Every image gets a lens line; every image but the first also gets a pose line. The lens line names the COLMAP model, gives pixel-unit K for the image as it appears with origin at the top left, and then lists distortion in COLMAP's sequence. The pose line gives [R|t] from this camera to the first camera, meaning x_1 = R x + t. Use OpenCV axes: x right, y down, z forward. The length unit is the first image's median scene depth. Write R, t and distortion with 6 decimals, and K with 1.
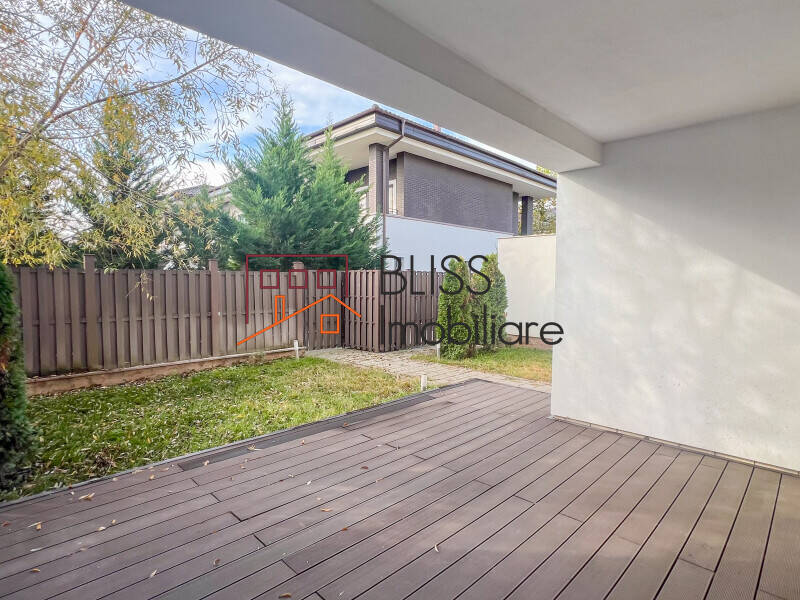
lens RADIAL K [[432.3, 0, 400.0], [0, 432.3, 300.0], [0, 0, 1]] dist [-0.032858, 0.016470]
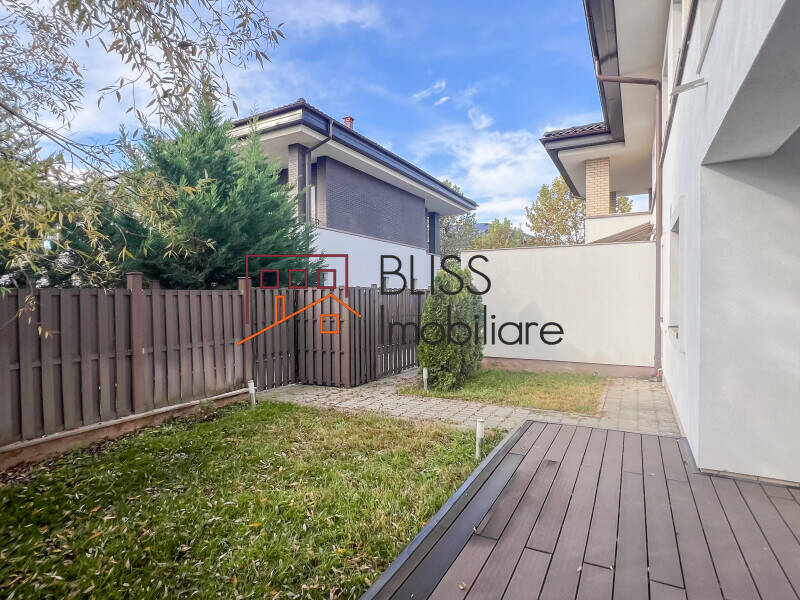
lens RADIAL K [[432.3, 0, 400.0], [0, 432.3, 300.0], [0, 0, 1]] dist [-0.032858, 0.016470]
pose [[0.959537, -0.015469, 0.281158, -0.172450], [0.025955, 0.999098, -0.033608, -0.013238], [-0.280385, 0.039545, 0.959073, 0.172261]]
